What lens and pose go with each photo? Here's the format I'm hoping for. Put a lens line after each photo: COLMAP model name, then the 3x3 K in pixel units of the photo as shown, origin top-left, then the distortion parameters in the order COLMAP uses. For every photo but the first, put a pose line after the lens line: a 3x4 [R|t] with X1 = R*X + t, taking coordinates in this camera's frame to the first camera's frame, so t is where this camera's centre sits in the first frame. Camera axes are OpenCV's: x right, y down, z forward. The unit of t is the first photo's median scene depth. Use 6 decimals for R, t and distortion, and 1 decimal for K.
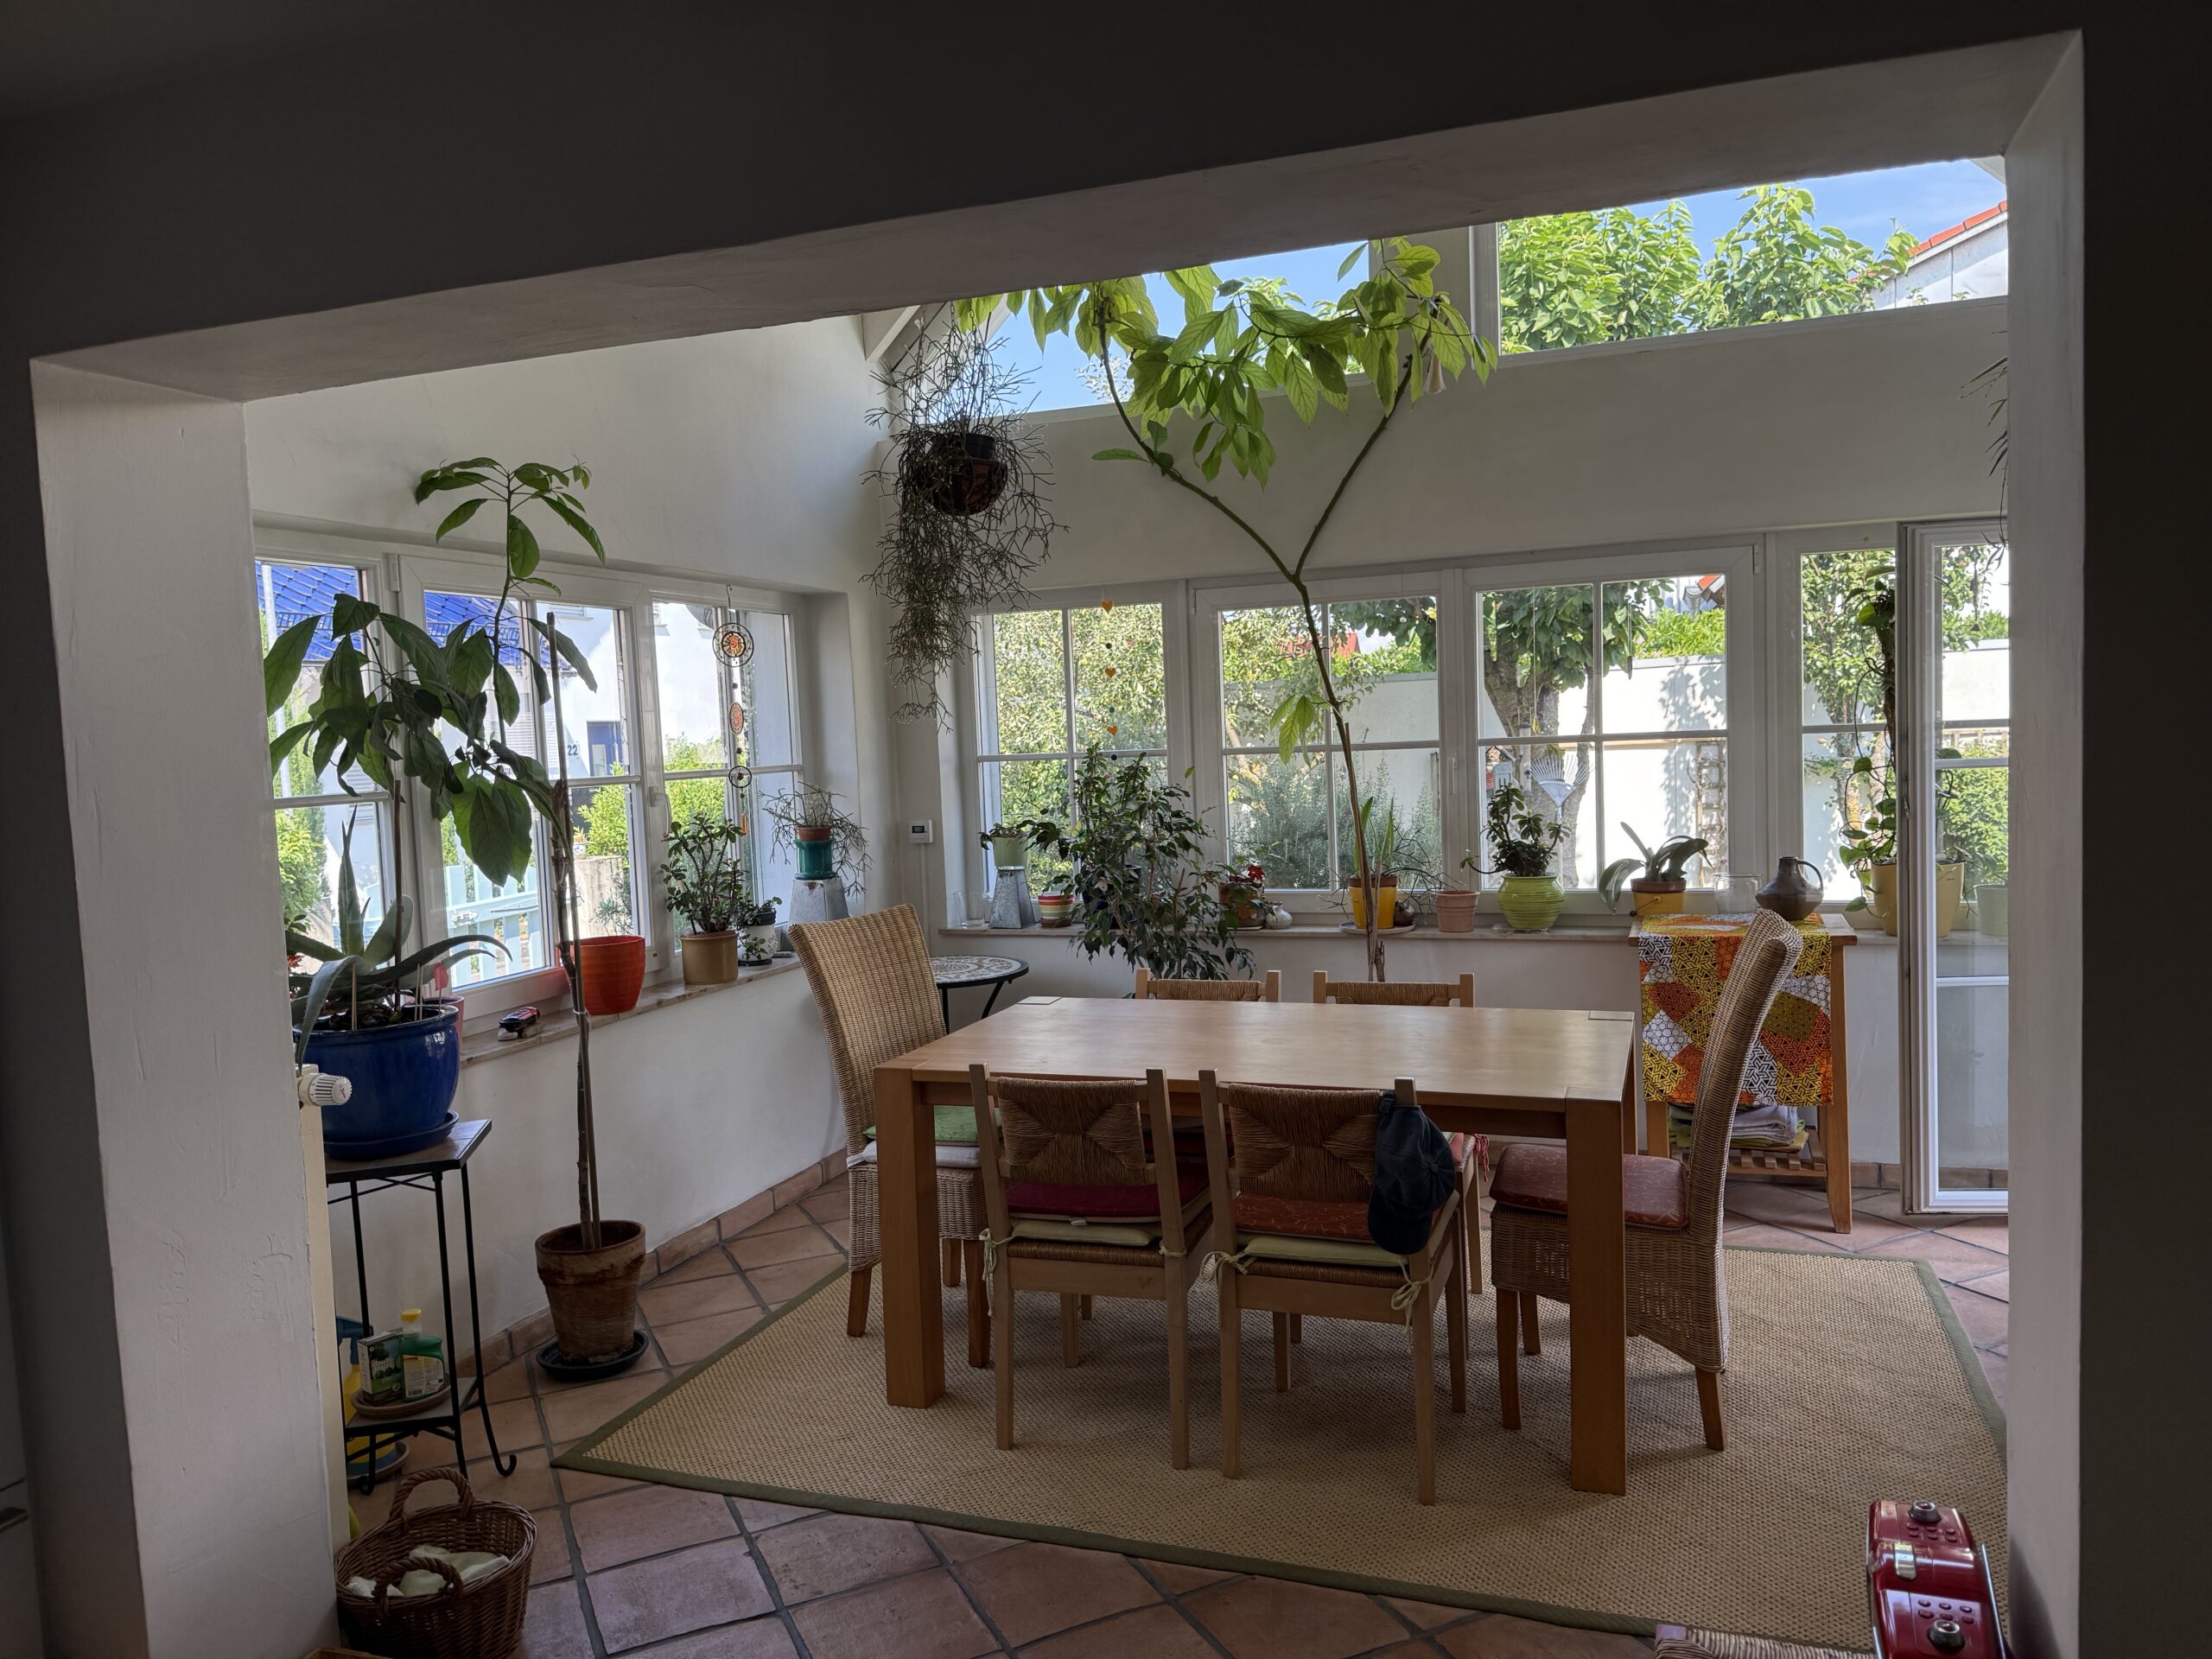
lens RADIAL K [[1562.5, 0, 1106.0], [0, 1562.5, 829.5], [0, 0, 1]] dist [0.173321, -0.325851]
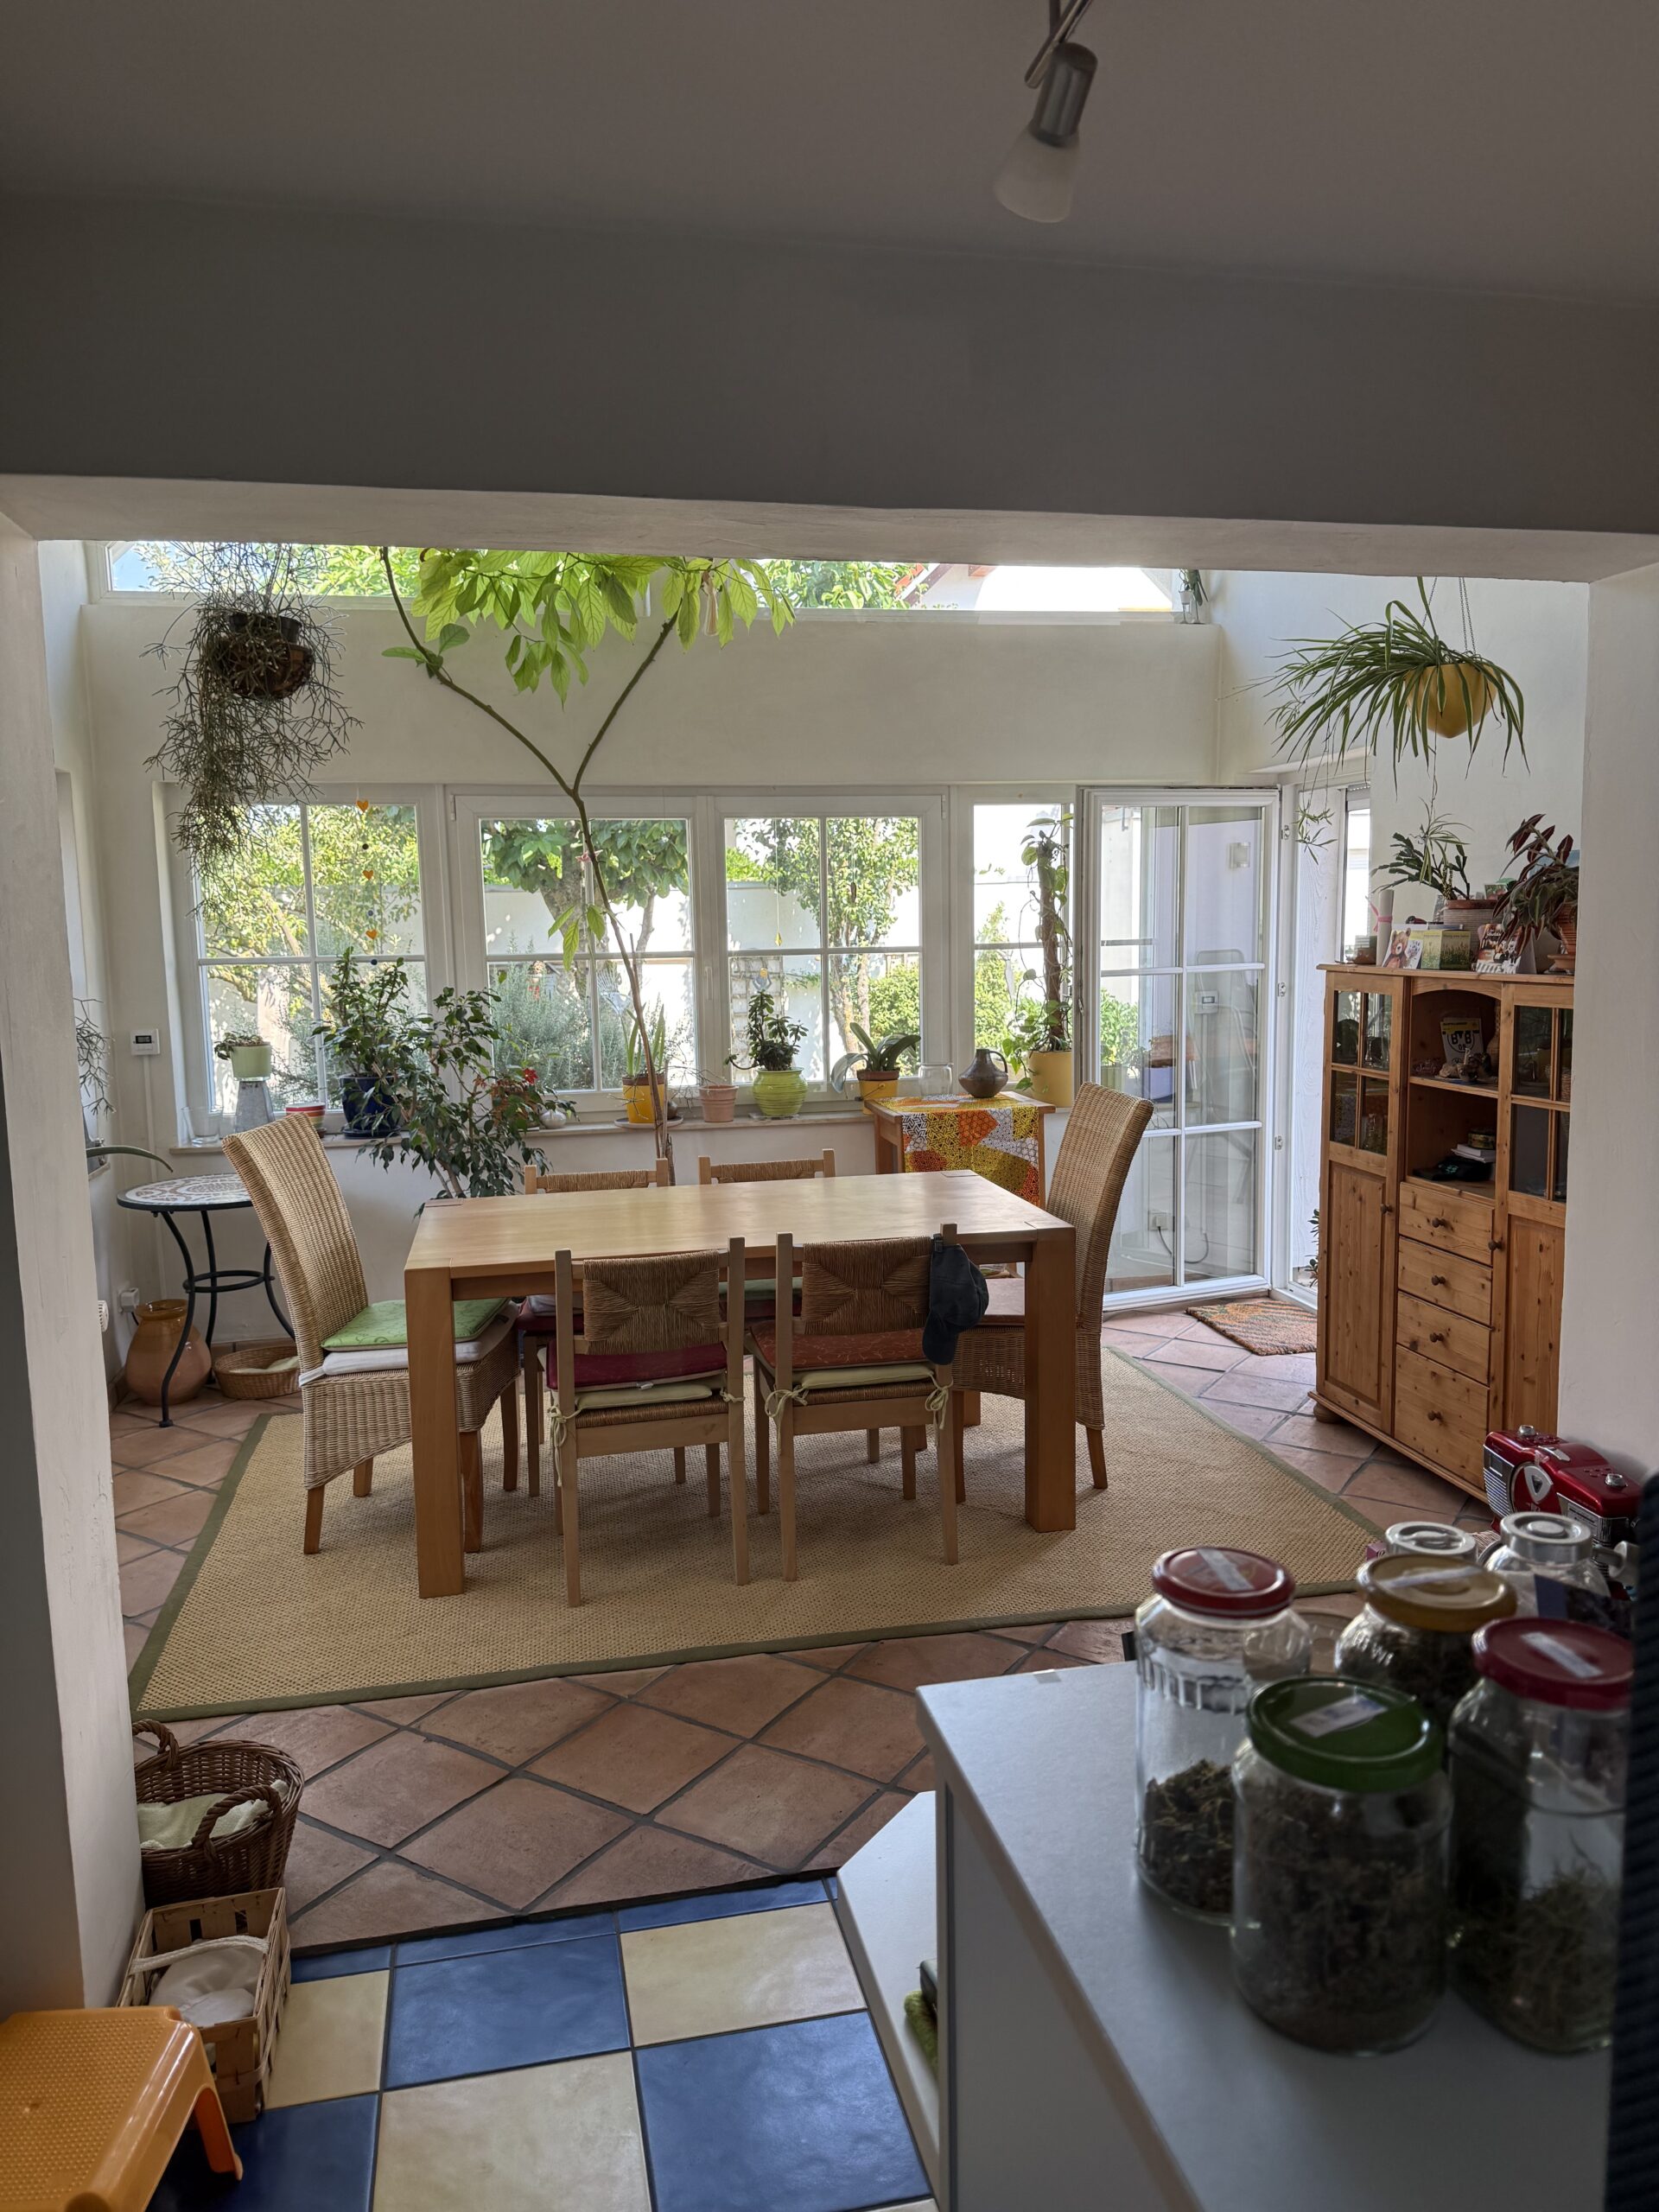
lens RADIAL K [[1562.5, 0, 829.5], [0, 1562.5, 1106.0], [0, 0, 1]] dist [0.173321, -0.325851]
pose [[0.850318, -0.039215, 0.524805, -0.353498], [0.019803, 0.998898, 0.042554, 0.008986], [-0.525896, -0.025792, 0.850158, 0.010811]]
